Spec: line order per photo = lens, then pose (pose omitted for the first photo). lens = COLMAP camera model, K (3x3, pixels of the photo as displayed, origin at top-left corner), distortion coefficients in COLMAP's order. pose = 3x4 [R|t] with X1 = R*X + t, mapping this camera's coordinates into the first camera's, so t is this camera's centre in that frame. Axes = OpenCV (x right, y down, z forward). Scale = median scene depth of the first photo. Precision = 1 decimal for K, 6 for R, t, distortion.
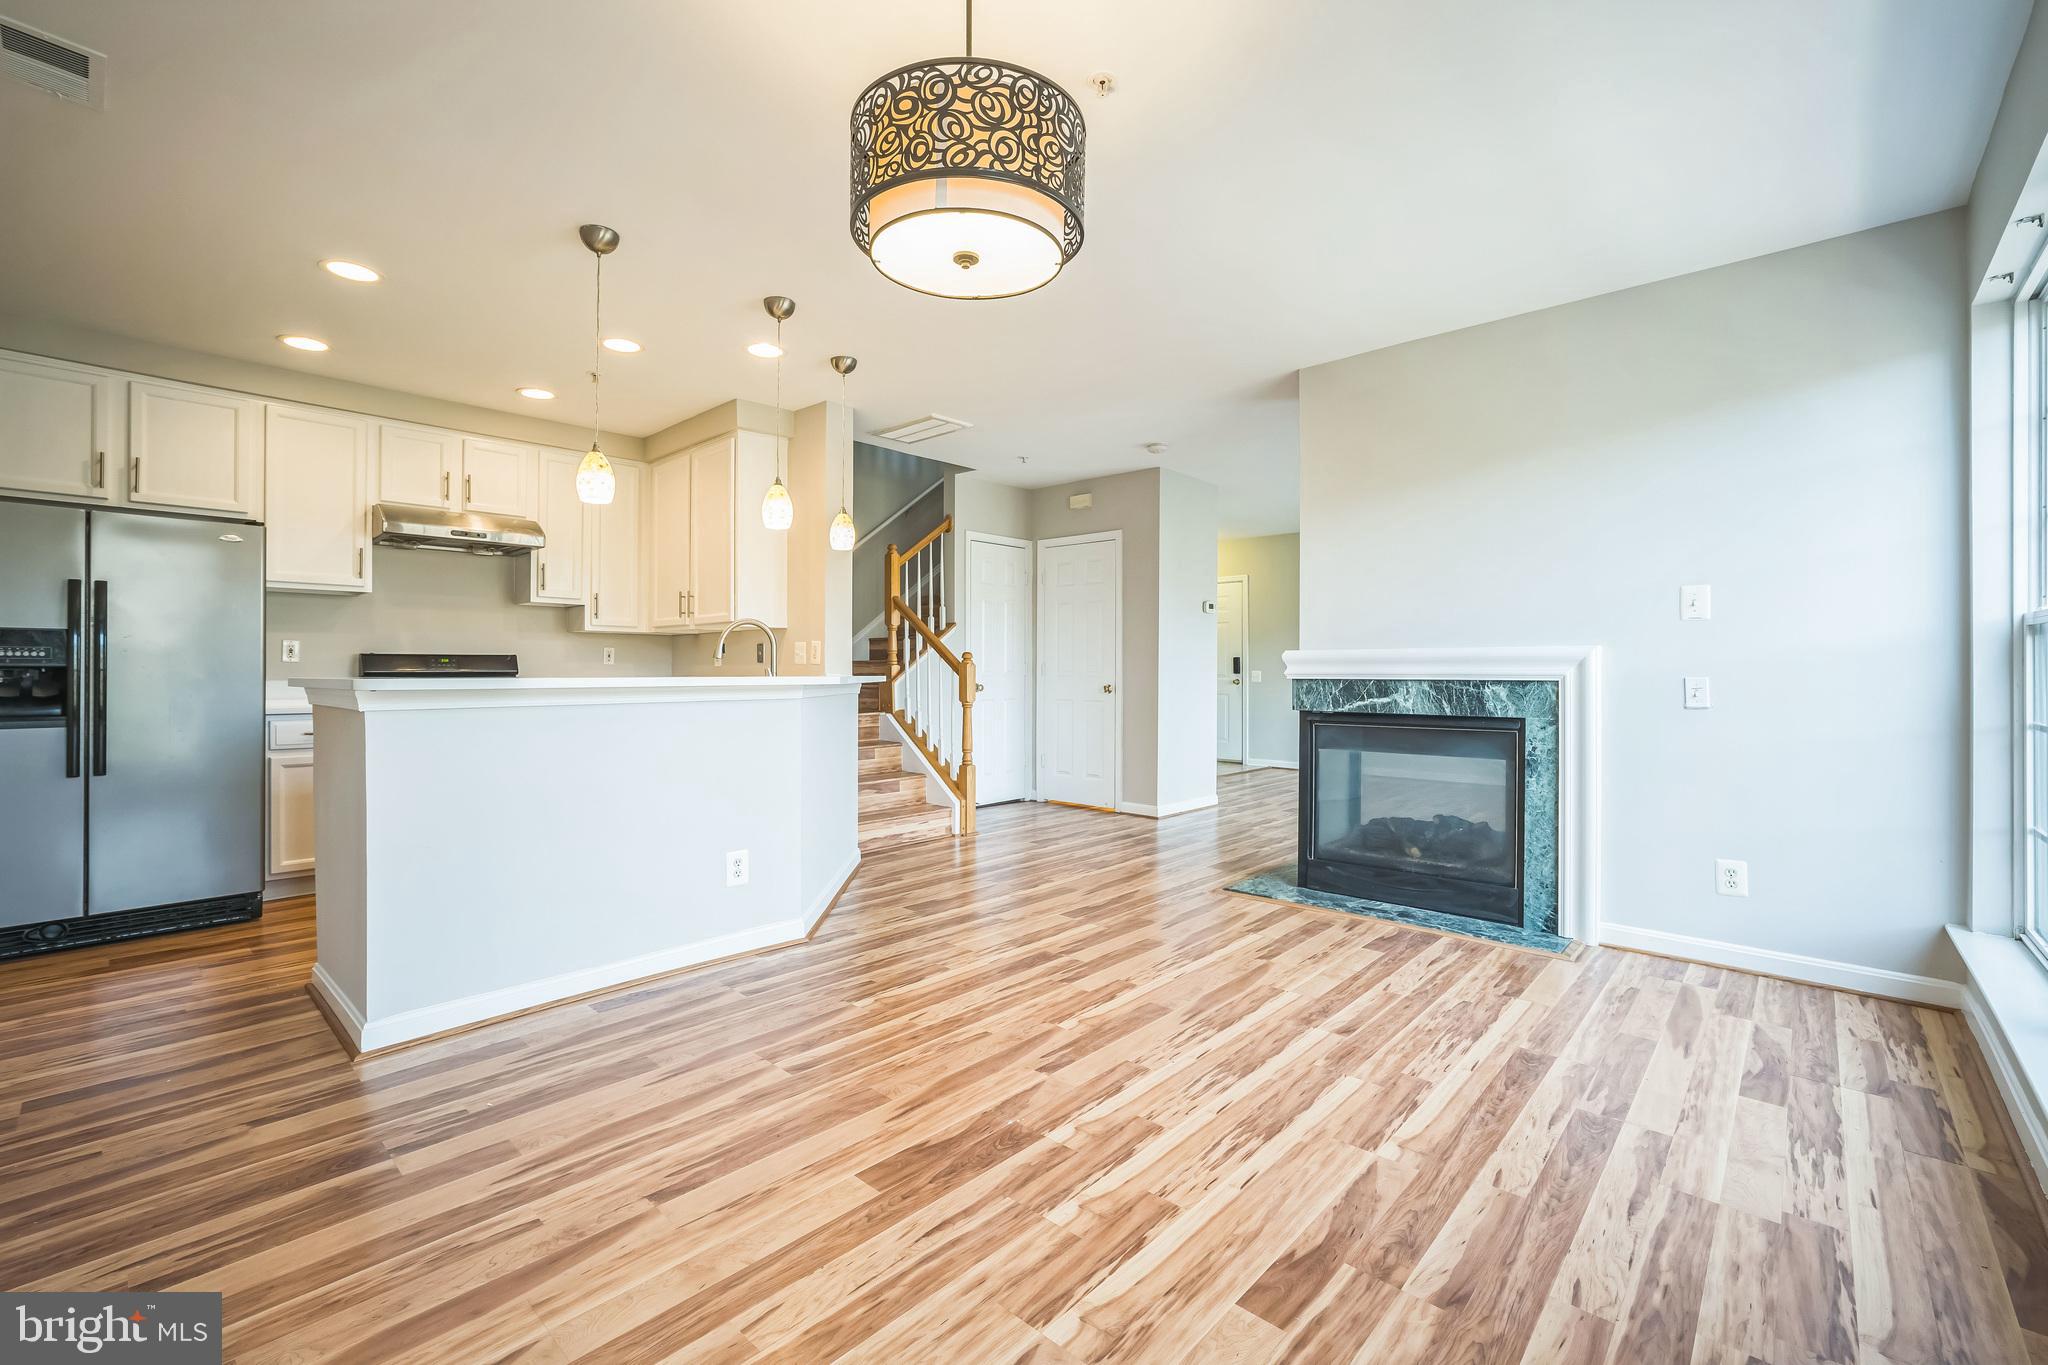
lens RADIAL K [[861.7, 0, 1028.8], [0, 861.7, 673.6], [0, 0, 1]] dist [-0.037993, 0.013811]
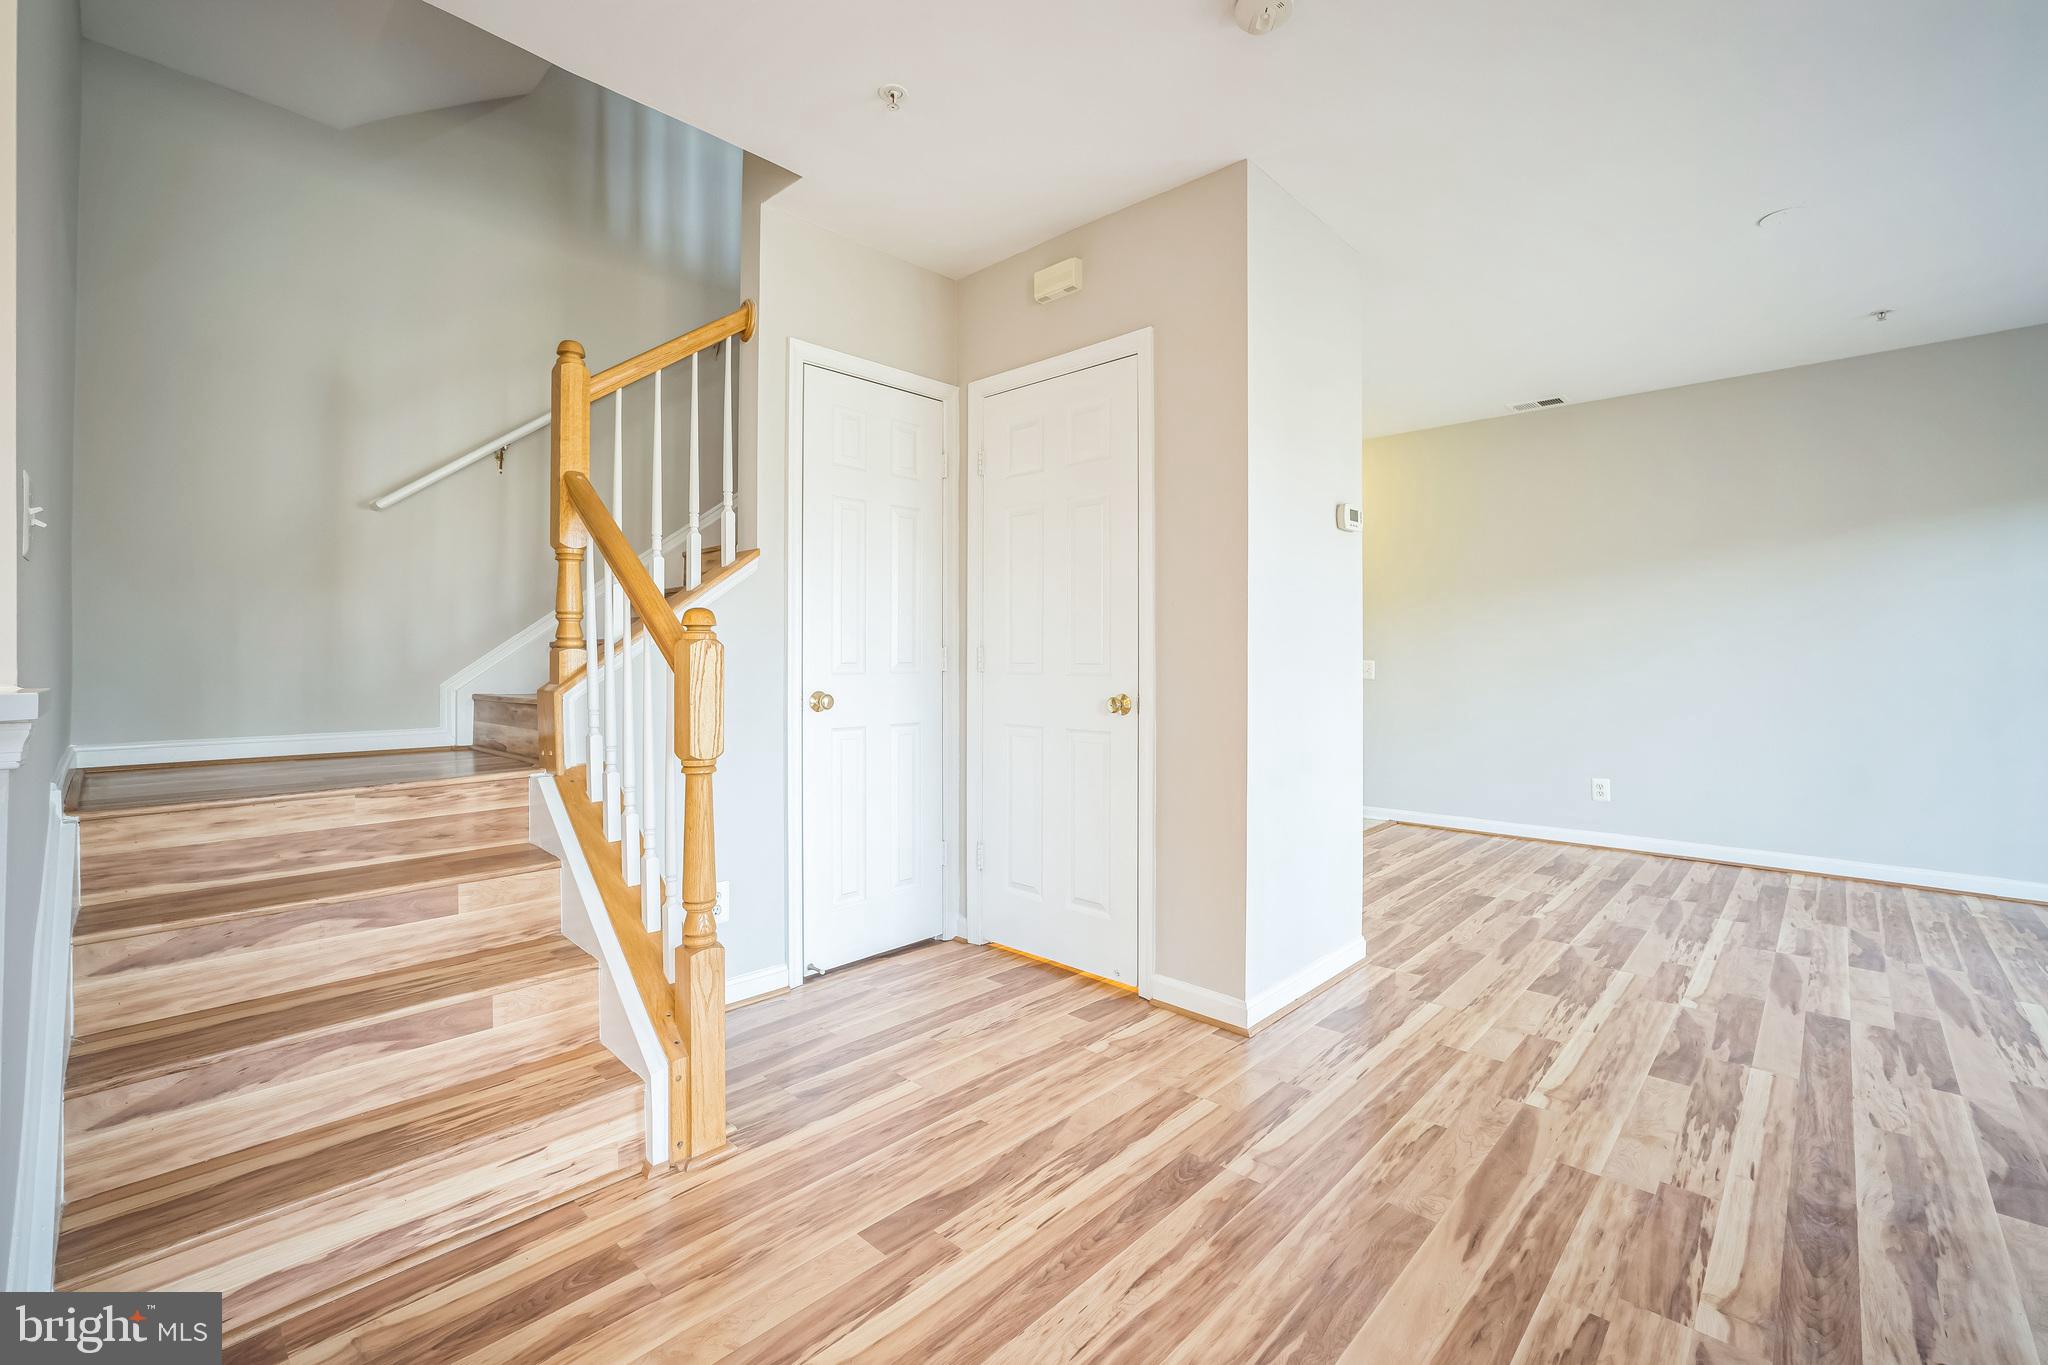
lens RADIAL K [[873.2, 0, 1028.8], [0, 873.2, 655.2], [0, 0, 1]] dist [-0.024167, 0.004732]
pose [[0.999945, -0.000961, -0.010485, 0.114137], [0.000861, 0.999954, -0.009558, -0.006040], [0.010494, 0.009548, 0.999899, 1.266345]]
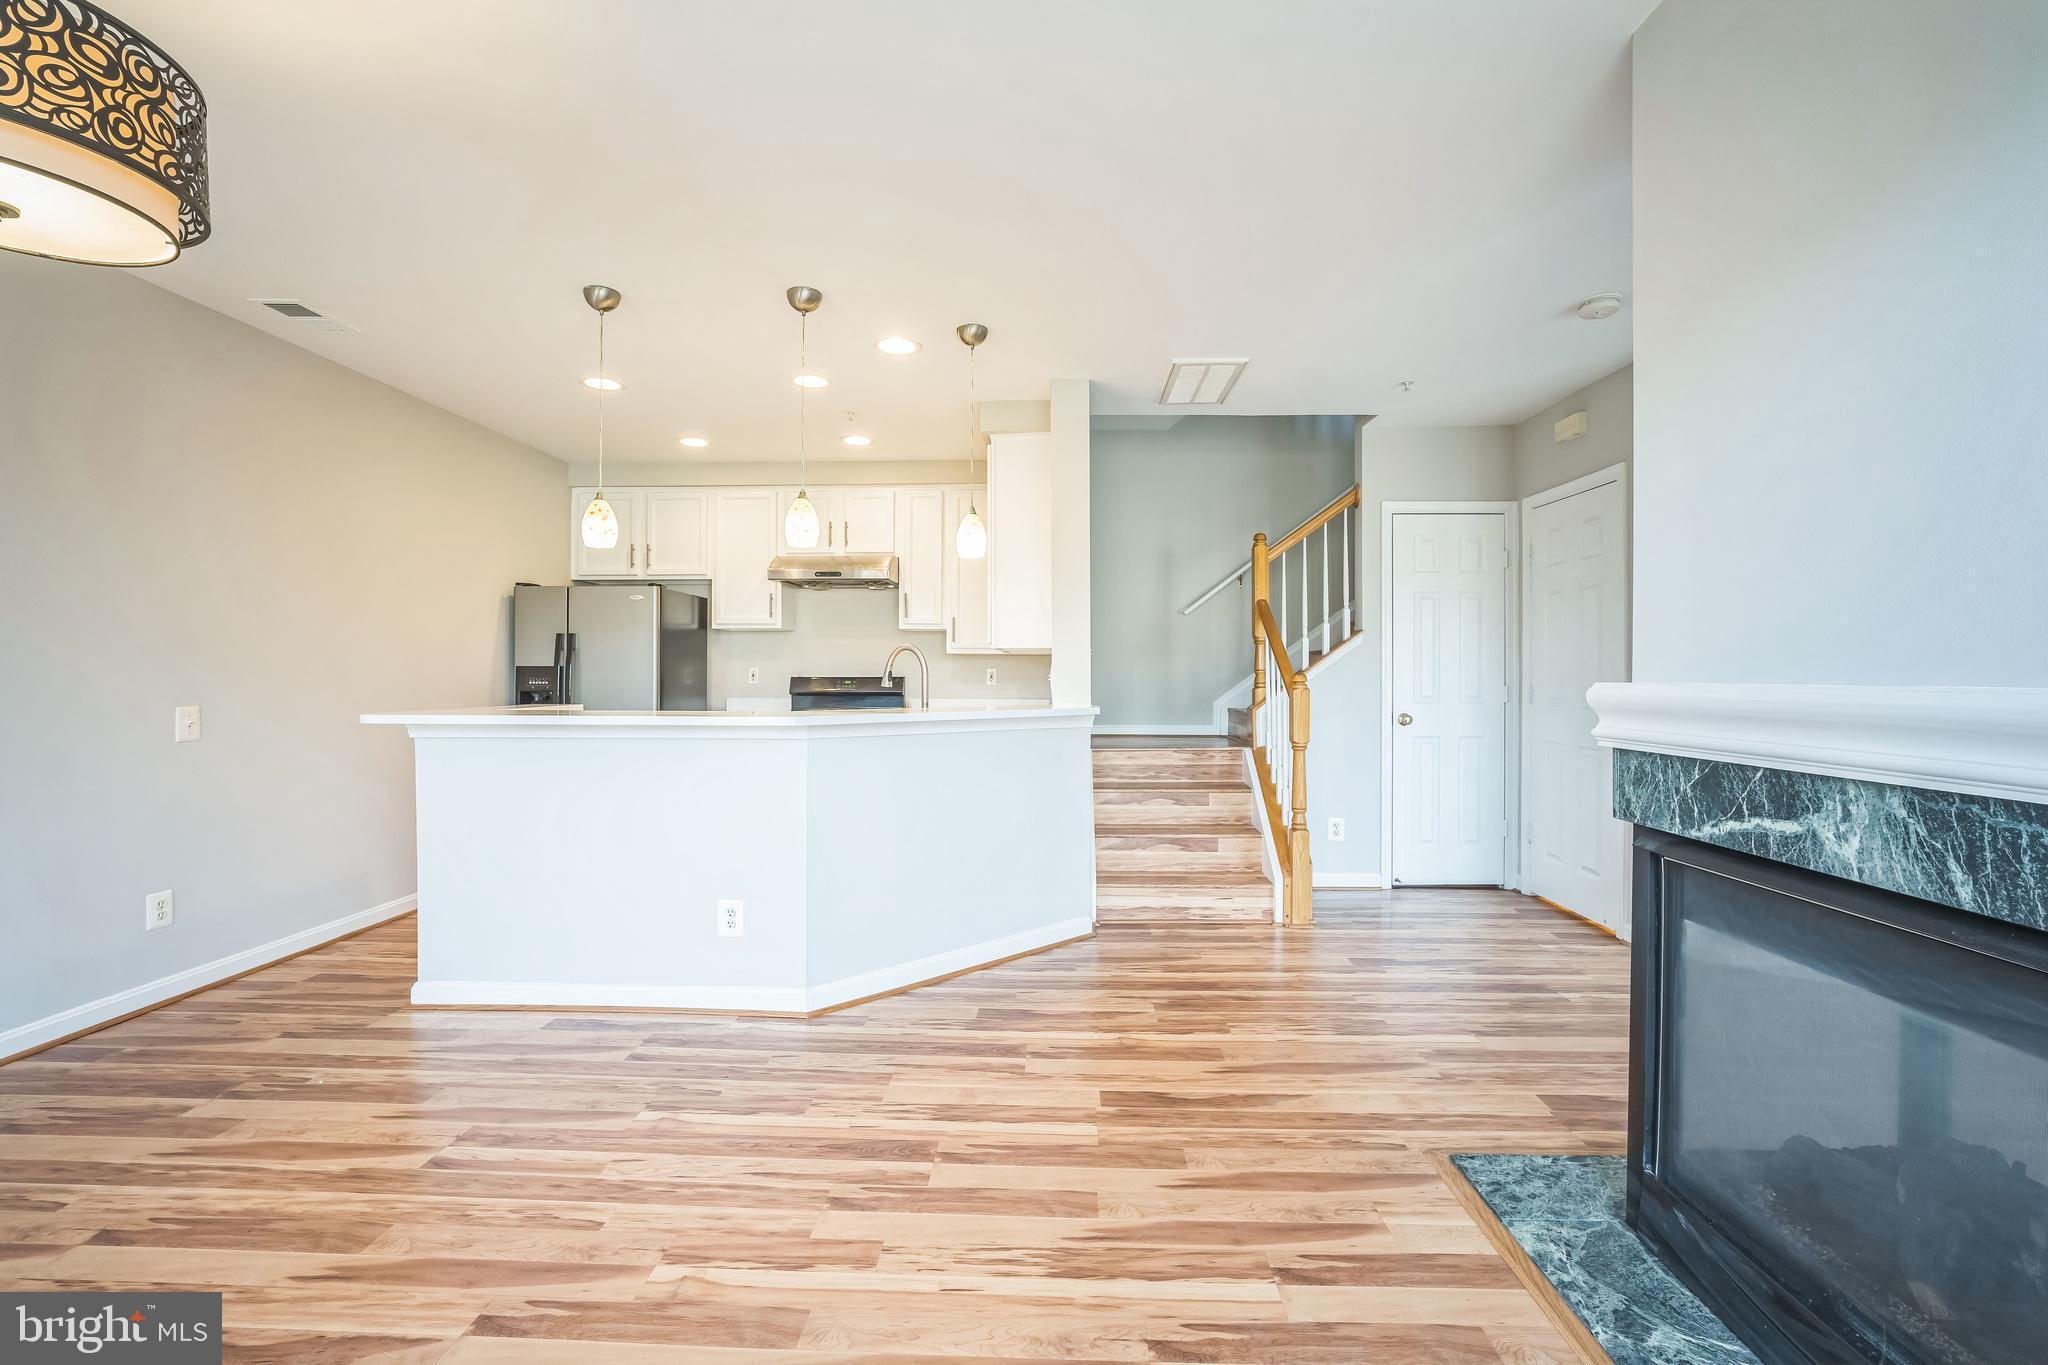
lens RADIAL K [[861.7, 0, 1028.8], [0, 861.7, 673.6], [0, 0, 1]] dist [-0.037993, 0.013811]
pose [[0.651275, 0.000846, -0.758842, 0.622419], [-0.004369, 0.999987, -0.002634, -0.041041], [0.758830, 0.005031, 0.651270, 0.686408]]
